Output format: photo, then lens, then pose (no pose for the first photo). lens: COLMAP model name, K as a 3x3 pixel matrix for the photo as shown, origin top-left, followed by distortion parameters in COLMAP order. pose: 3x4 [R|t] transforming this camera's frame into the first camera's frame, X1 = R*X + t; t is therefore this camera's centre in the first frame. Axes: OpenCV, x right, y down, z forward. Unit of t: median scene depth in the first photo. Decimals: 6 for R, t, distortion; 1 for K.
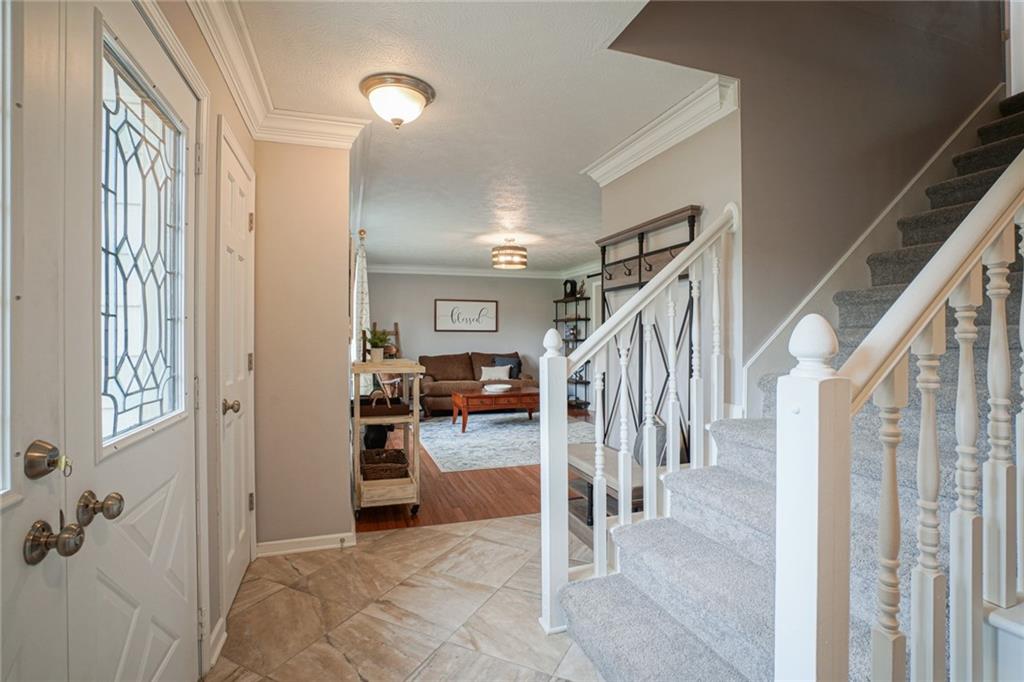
lens RADIAL K [[479.9, 0, 518.8], [0, 479.9, 336.5], [0, 0, 1]] dist [-0.062833, 0.025980]
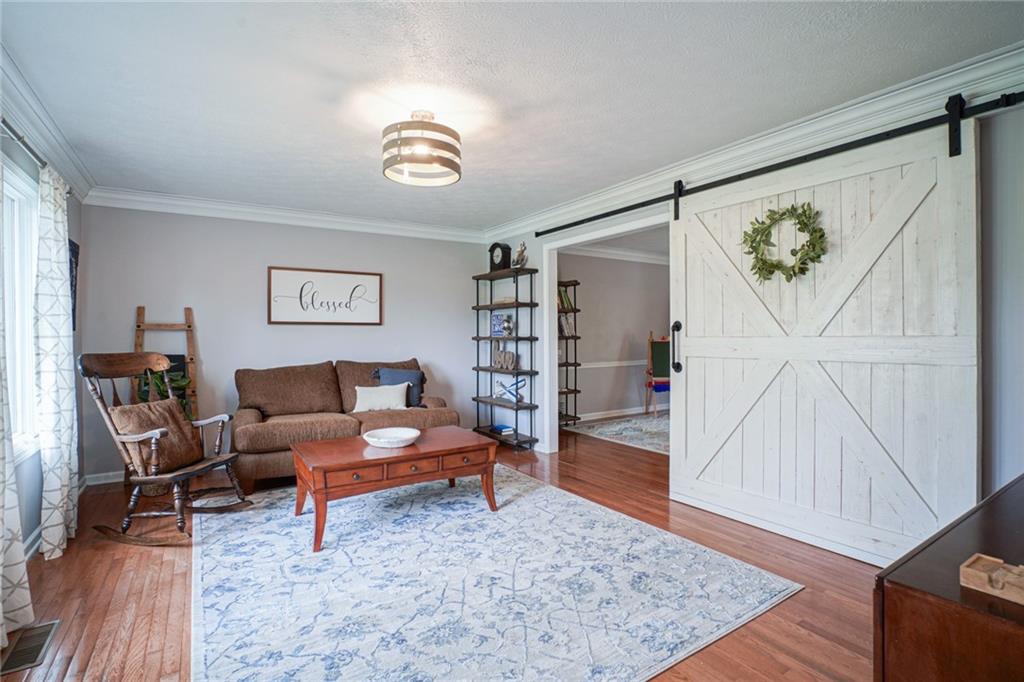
lens RADIAL K [[478.8, 0, 507.5], [0, 478.8, 332.2], [0, 0, 1]] dist [-0.064663, 0.023794]
pose [[0.971794, -0.003570, 0.235806, -0.034815], [0.005022, 0.999972, -0.005560, 0.002949], [-0.235779, 0.006587, 0.971784, 0.406939]]
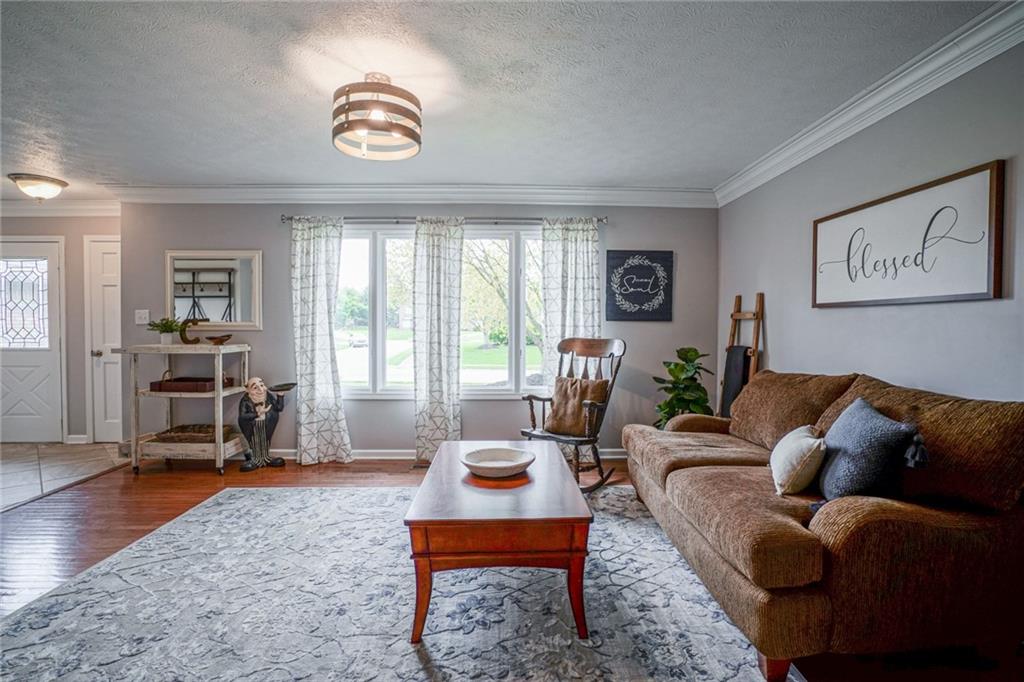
lens RADIAL K [[479.9, 0, 518.8], [0, 479.9, 336.5], [0, 0, 1]] dist [-0.062833, 0.025980]
pose [[-0.253666, 0.021090, -0.967062, 0.233573], [0.000857, 0.999767, 0.021578, 0.003298], [0.967291, 0.004645, -0.253625, 0.877500]]
